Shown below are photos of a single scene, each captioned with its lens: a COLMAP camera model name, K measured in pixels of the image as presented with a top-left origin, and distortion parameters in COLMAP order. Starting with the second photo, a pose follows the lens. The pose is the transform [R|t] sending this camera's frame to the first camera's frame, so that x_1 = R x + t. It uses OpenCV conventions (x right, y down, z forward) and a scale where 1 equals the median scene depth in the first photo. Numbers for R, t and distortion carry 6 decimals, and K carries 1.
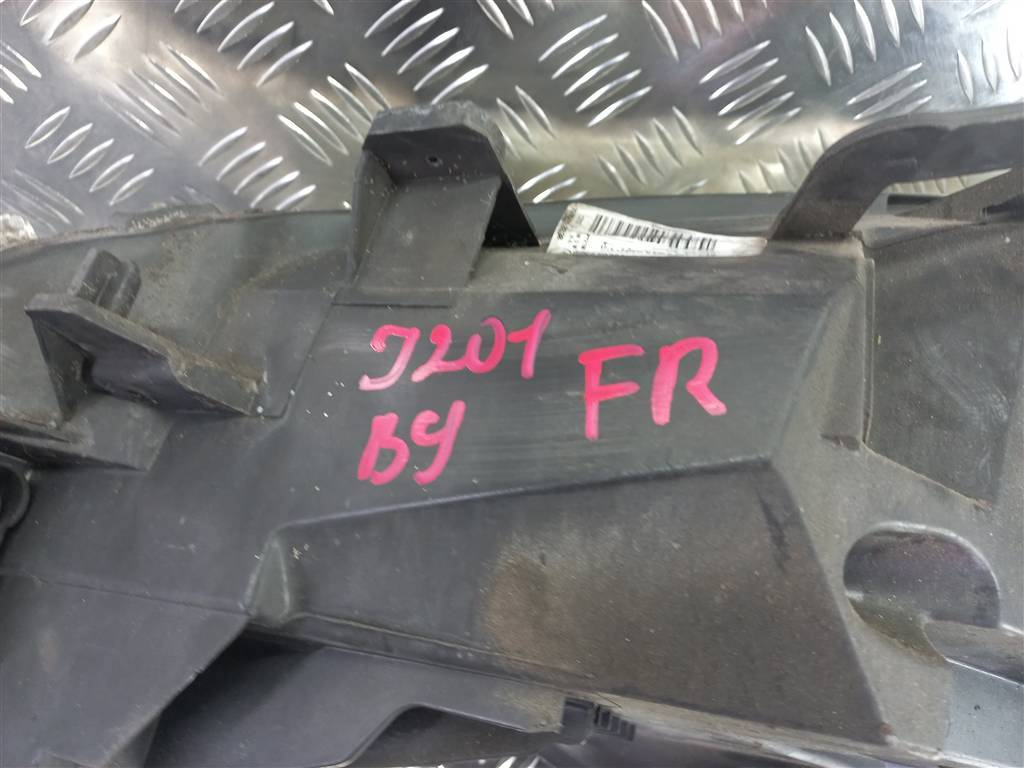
lens RADIAL K [[797.2, 0, 512.0], [0, 797.2, 384.0], [0, 0, 1]] dist [-0.002687, -0.000517]
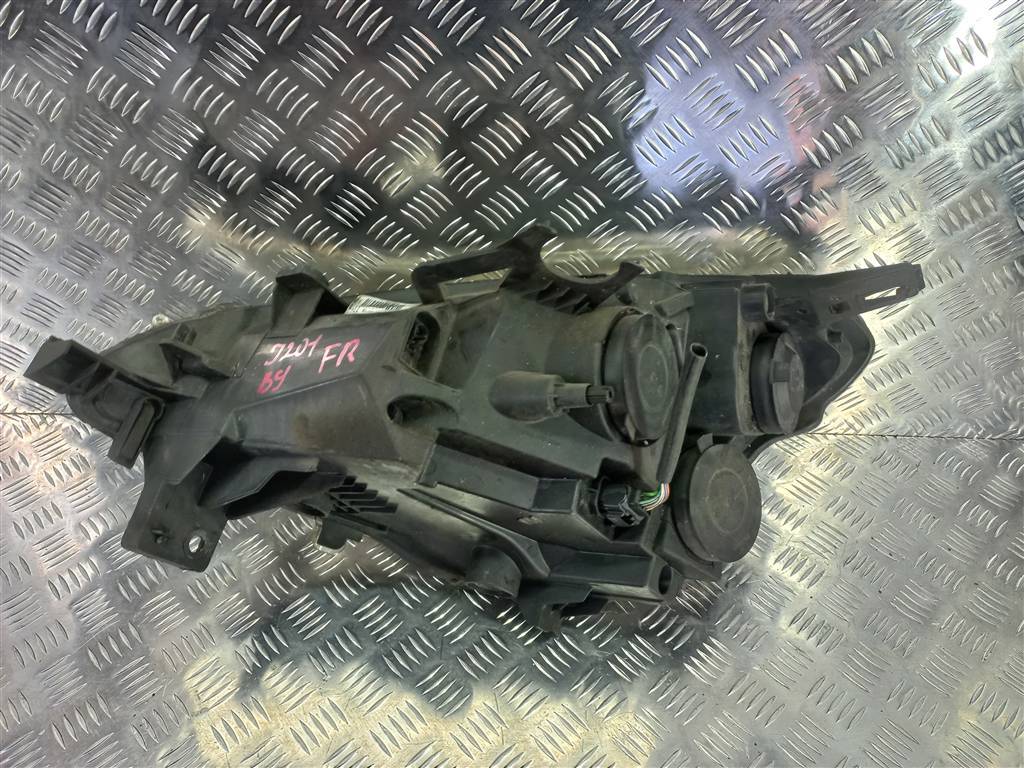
lens RADIAL K [[766.8, 0, 512.0], [0, 766.8, 384.0], [0, 0, 1]] dist [-0.003212, 0.098707]
pose [[0.980579, -0.052849, -0.188868, 1.208890], [0.038302, 0.996070, -0.079858, 0.328282], [0.192346, 0.071073, 0.978750, -1.552143]]
